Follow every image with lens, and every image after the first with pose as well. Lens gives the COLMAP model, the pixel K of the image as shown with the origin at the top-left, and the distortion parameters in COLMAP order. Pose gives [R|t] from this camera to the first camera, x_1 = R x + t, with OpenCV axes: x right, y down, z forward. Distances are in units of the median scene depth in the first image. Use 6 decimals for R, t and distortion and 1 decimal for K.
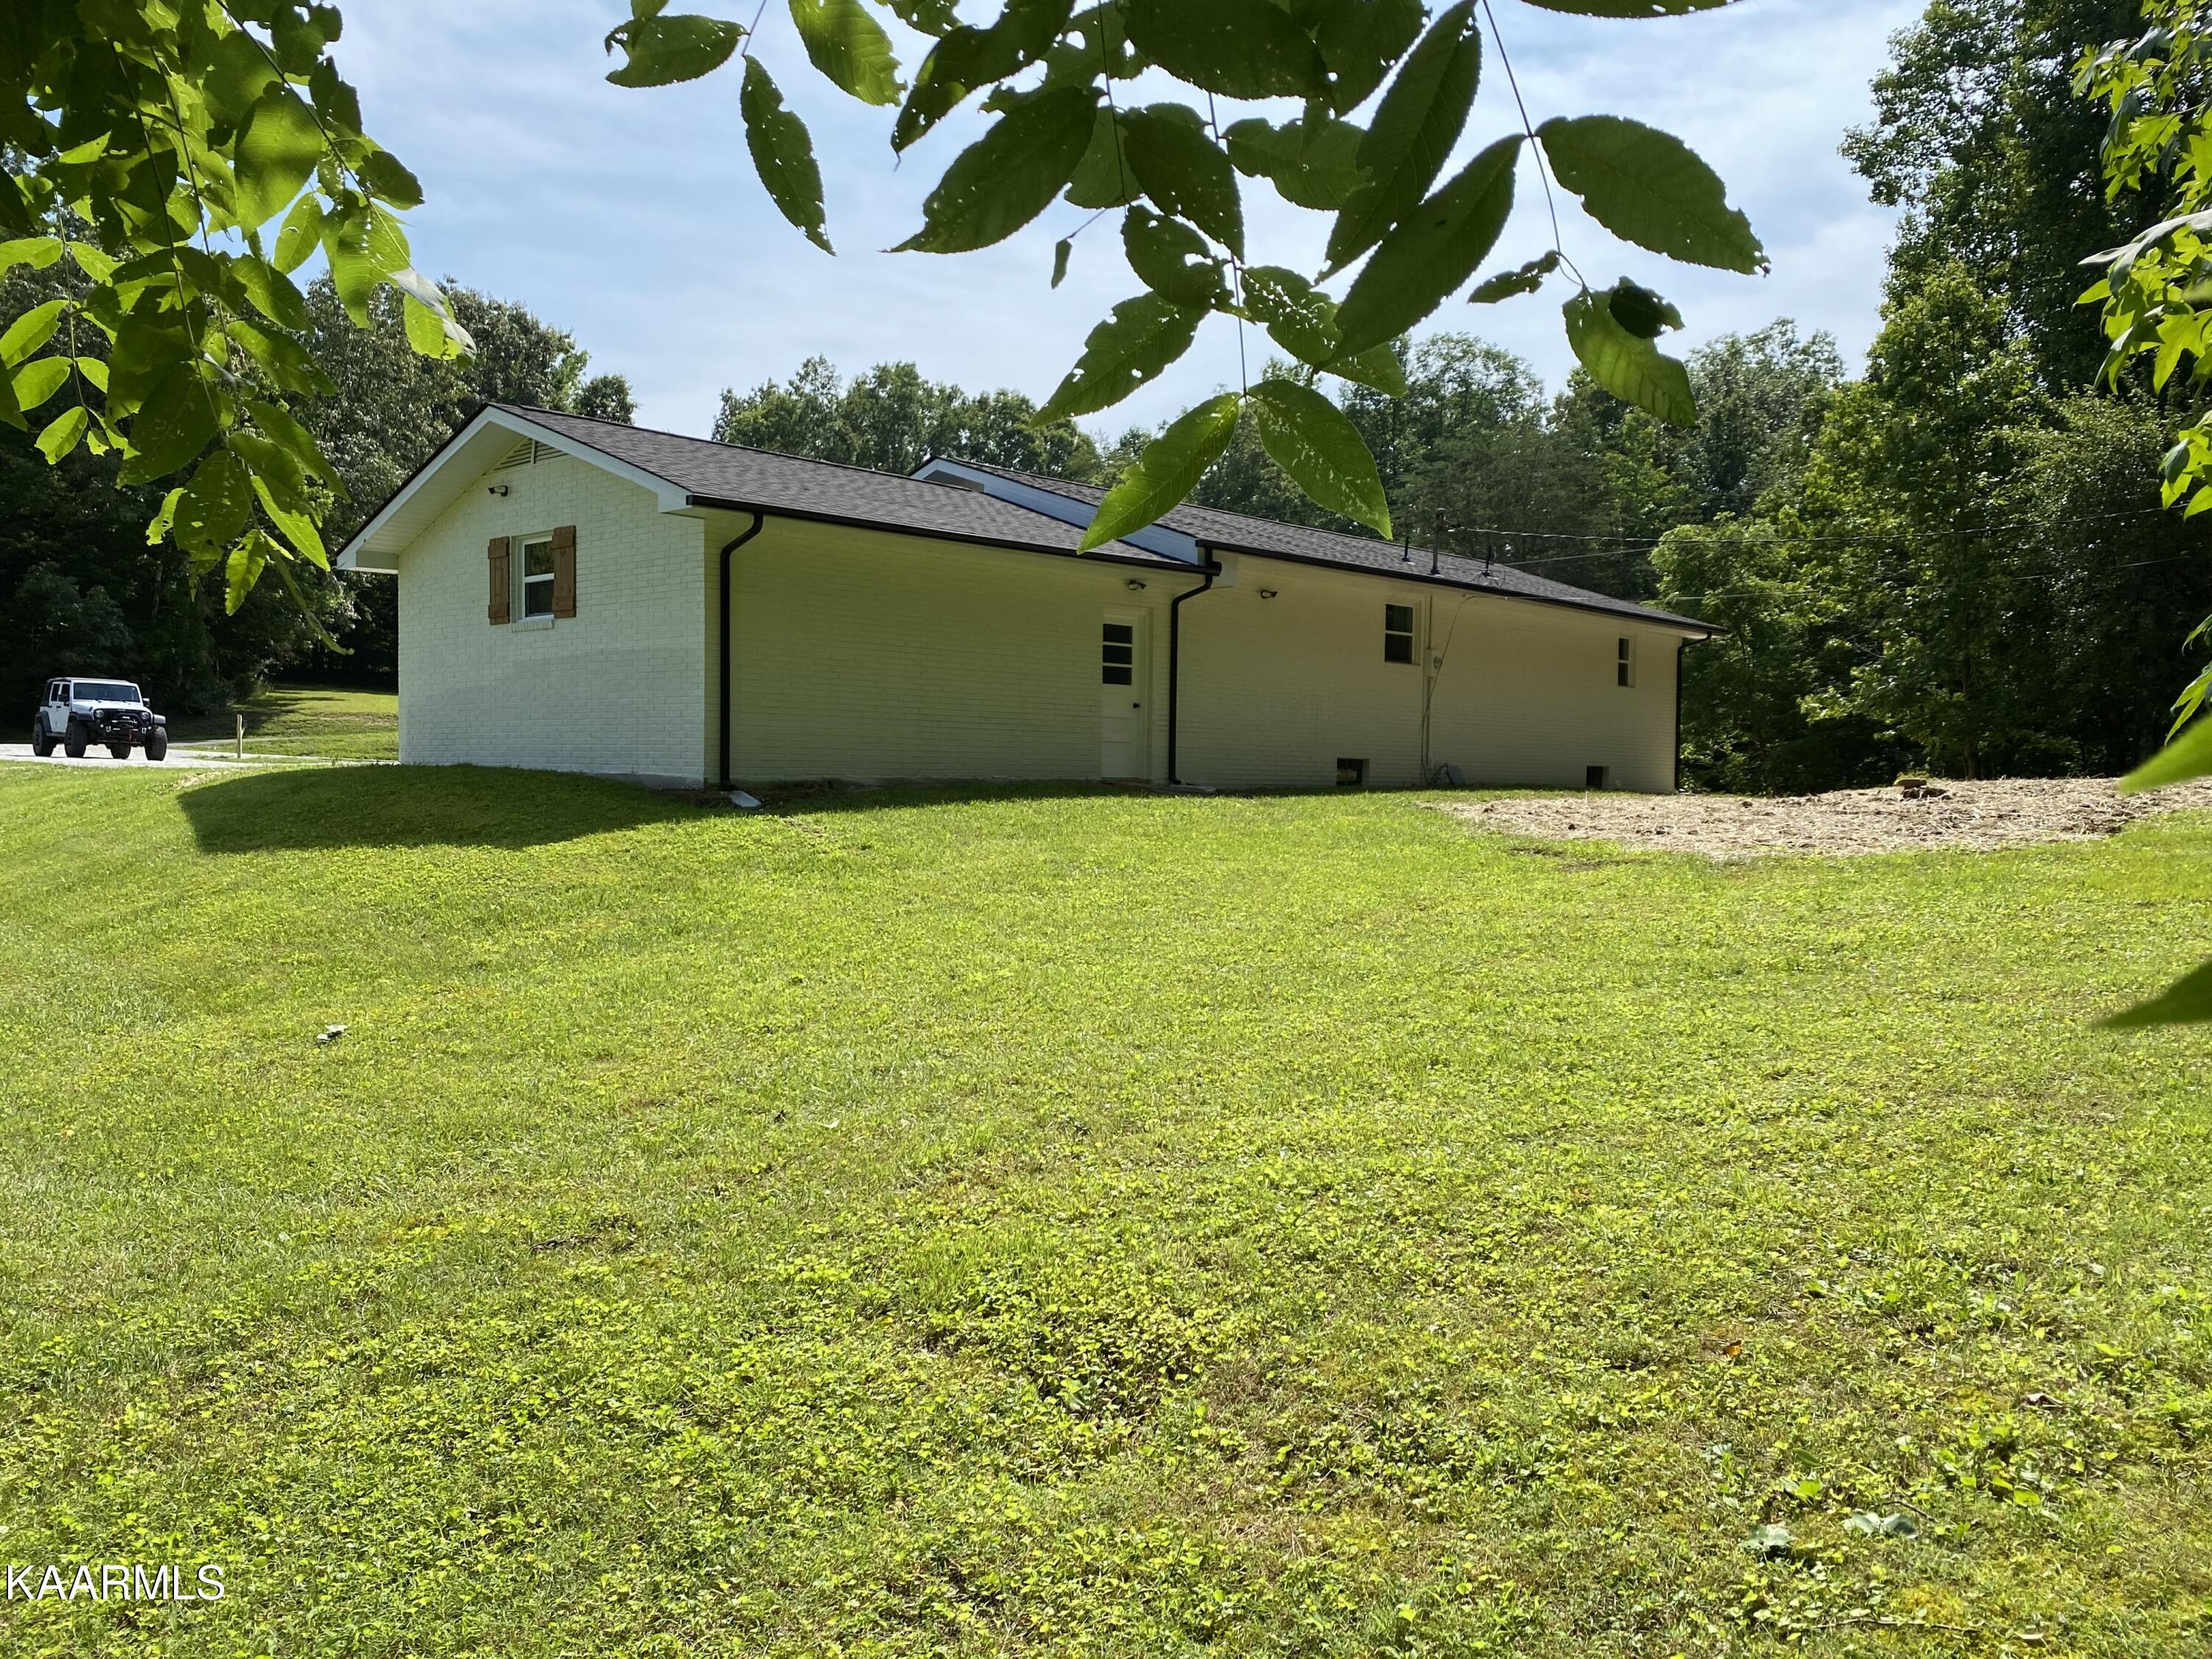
lens RADIAL K [[1636.2, 0, 1106.7], [0, 1636.2, 820.3], [0, 0, 1]] dist [0.027715, -0.034827]
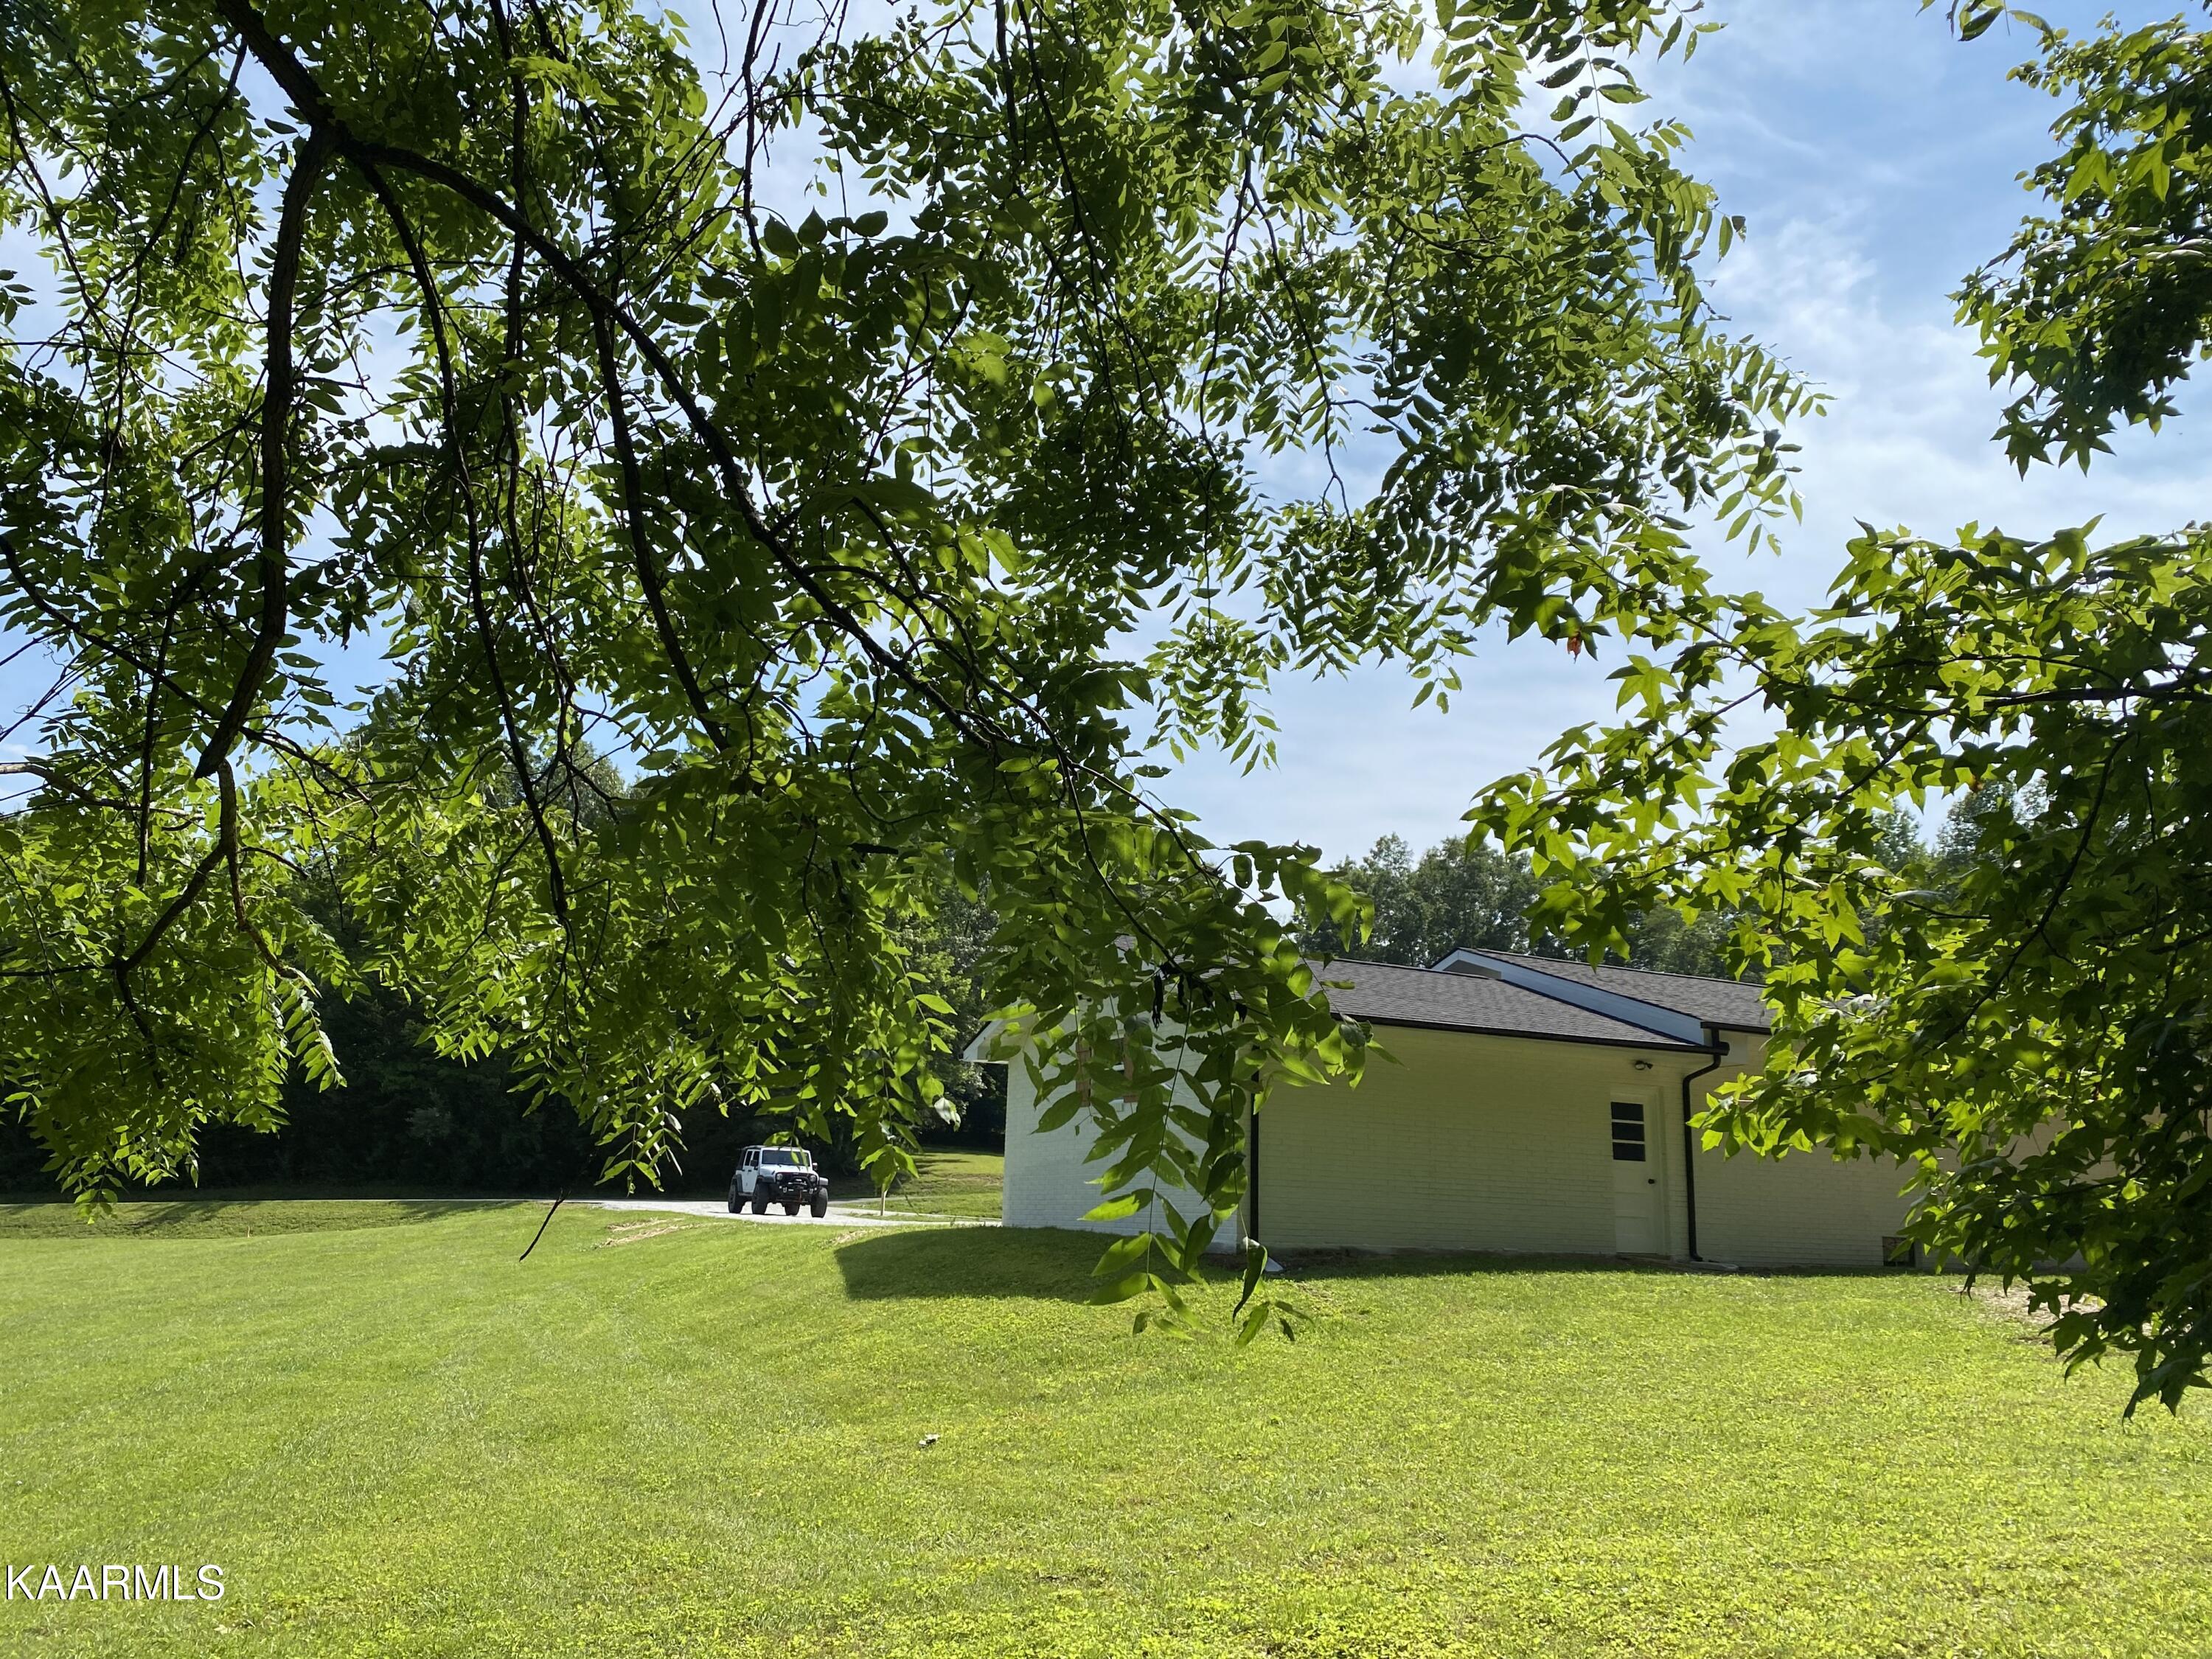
lens RADIAL K [[1636.2, 0, 1106.7], [0, 1636.2, 820.3], [0, 0, 1]] dist [0.027715, -0.034827]
pose [[0.938497, -0.066444, -0.338835, 0.078800], [-0.029251, 0.962484, -0.269758, 0.000641], [0.344047, 0.263078, 0.901344, -0.150109]]
